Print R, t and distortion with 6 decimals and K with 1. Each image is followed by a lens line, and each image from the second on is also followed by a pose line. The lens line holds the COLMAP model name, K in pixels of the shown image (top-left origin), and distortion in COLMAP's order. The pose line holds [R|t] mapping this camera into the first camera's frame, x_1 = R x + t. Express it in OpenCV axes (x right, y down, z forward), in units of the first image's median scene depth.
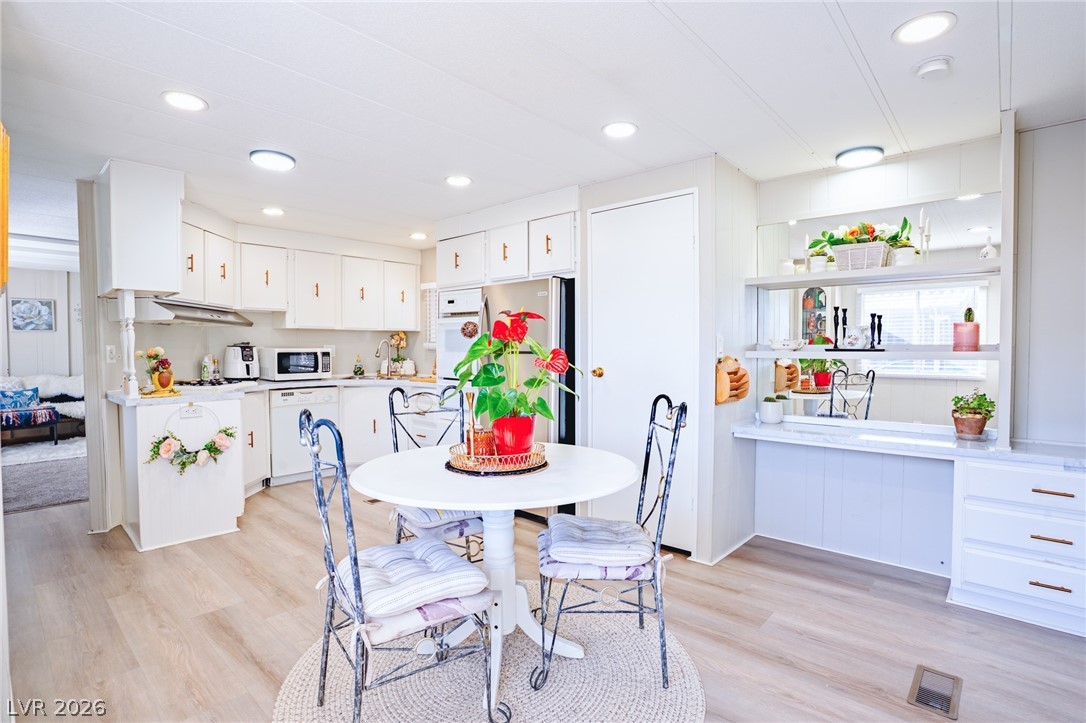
lens RADIAL K [[534.9, 0, 545.3], [0, 534.9, 366.6], [0, 0, 1]] dist [-0.071883, 0.031498]
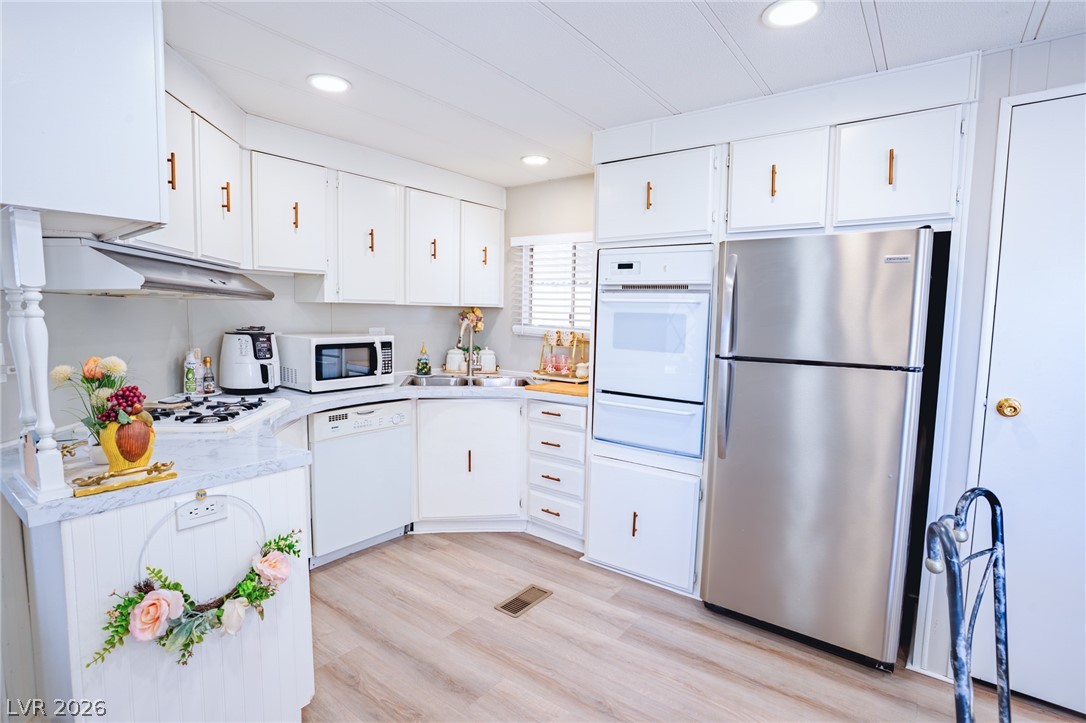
lens RADIAL K [[534.9, 0, 549.8], [0, 534.9, 366.3], [0, 0, 1]] dist [-0.071883, 0.031498]
pose [[0.995525, 0.008575, 0.094112, -0.342792], [-0.014224, 0.998126, 0.059516, -0.046976], [-0.093425, -0.060589, 0.993781, 0.437701]]
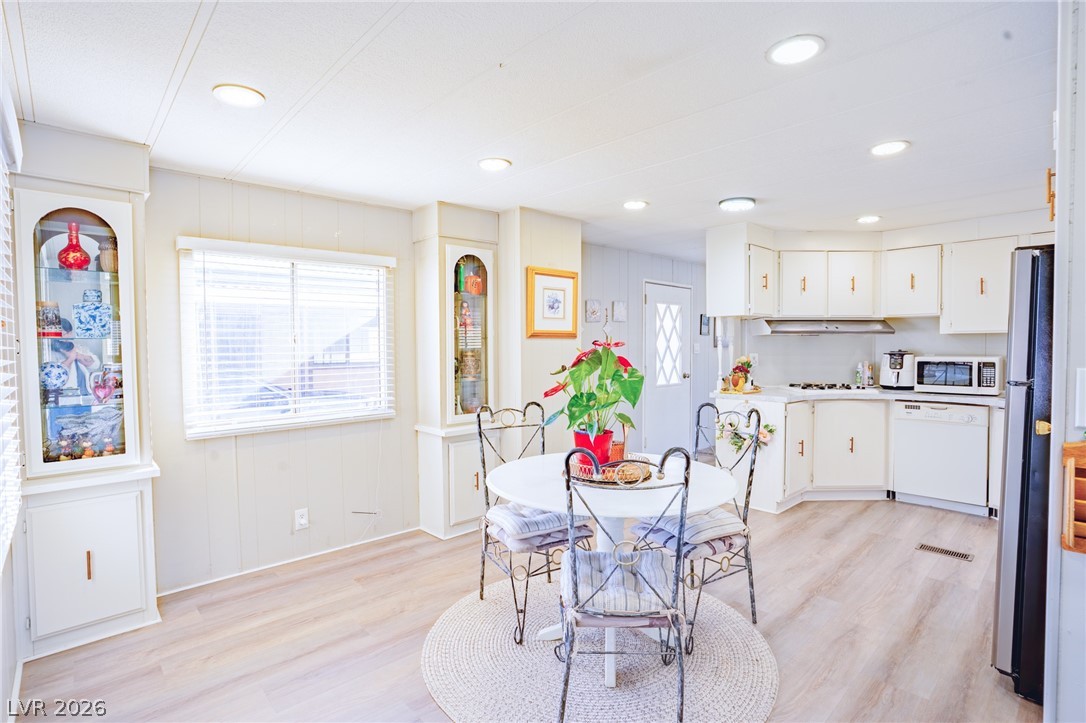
lens RADIAL K [[534.9, 0, 542.6], [0, 534.9, 359.0], [0, 0, 1]] dist [-0.071883, 0.031498]
pose [[-0.076031, 0.029927, -0.996656, 0.515599], [-0.029295, 0.999051, 0.032234, -0.046755], [0.996675, 0.031648, -0.075082, 0.460406]]
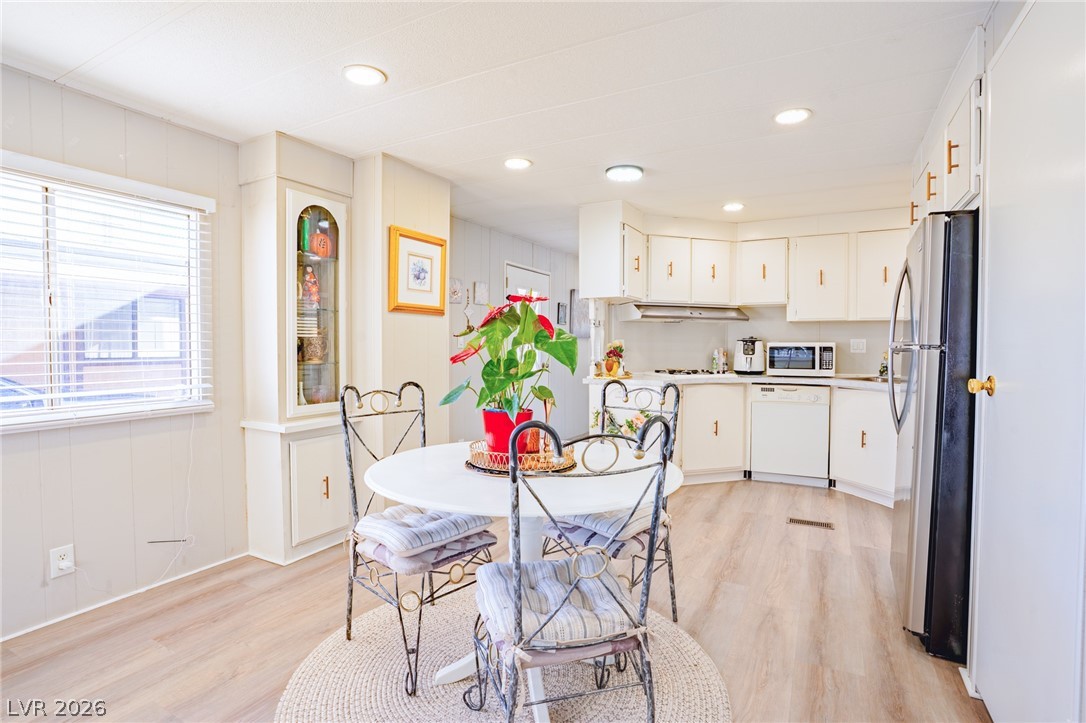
lens RADIAL K [[534.9, 0, 543.3], [0, 534.9, 360.3], [0, 0, 1]] dist [-0.071883, 0.031498]
pose [[0.240296, 0.028577, -0.970279, 0.394309], [-0.036450, 0.999127, 0.020399, -0.006871], [0.970015, 0.030465, 0.241128, 0.397104]]
